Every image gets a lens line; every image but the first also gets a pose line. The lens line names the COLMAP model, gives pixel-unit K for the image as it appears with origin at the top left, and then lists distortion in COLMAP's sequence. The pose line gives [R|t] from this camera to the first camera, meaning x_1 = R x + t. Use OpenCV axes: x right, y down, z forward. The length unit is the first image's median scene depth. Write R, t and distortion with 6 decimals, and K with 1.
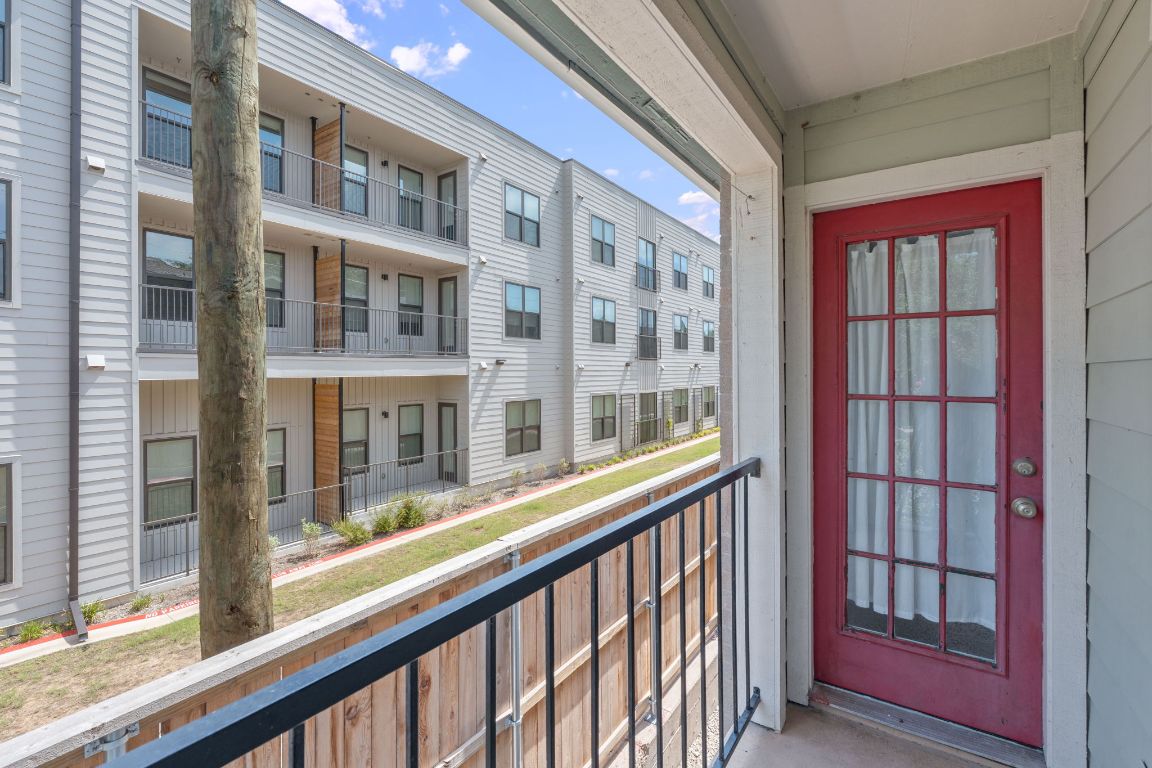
lens RADIAL K [[510.2, 0, 568.8], [0, 510.2, 383.0], [0, 0, 1]] dist [-0.001946, -0.000156]
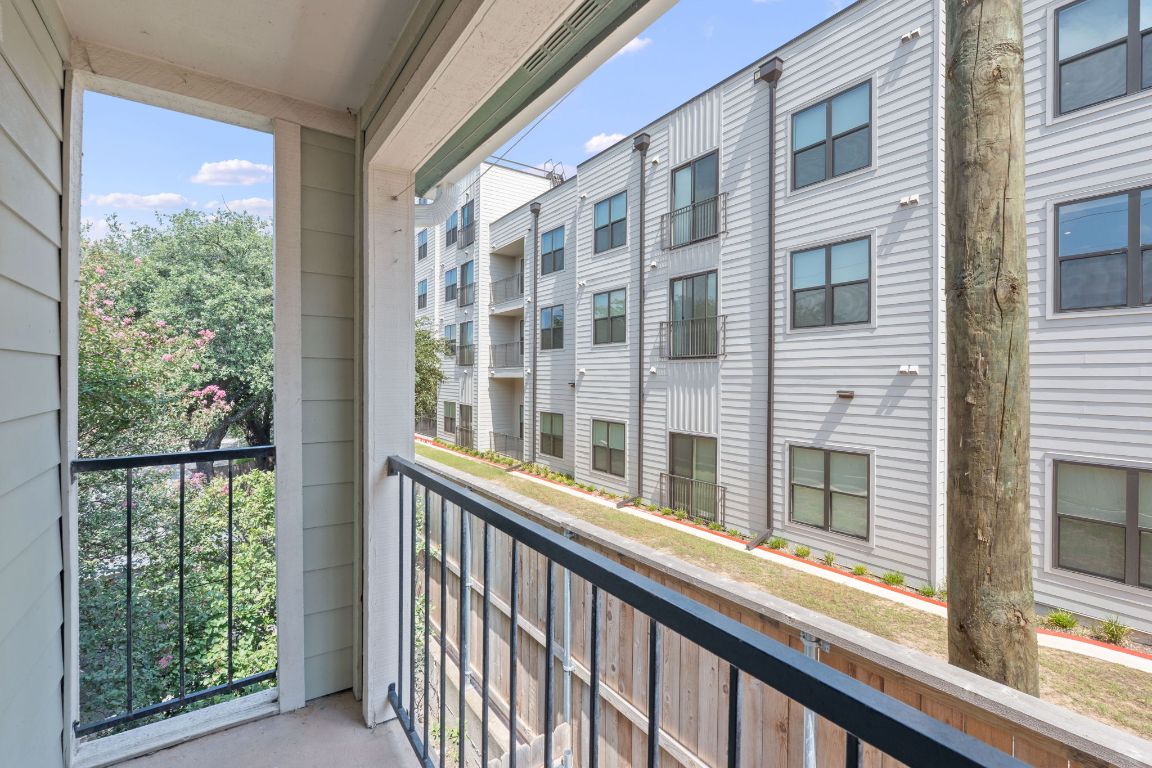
lens RADIAL K [[516.1, 0, 576.6], [0, 516.1, 377.7], [0, 0, 1]] dist [0.000826, 0.000187]
pose [[-0.345928, 0.012636, -0.938176, 0.479287], [-0.021355, 0.999544, 0.021337, -0.020556], [0.938018, 0.027416, -0.345500, 0.672364]]
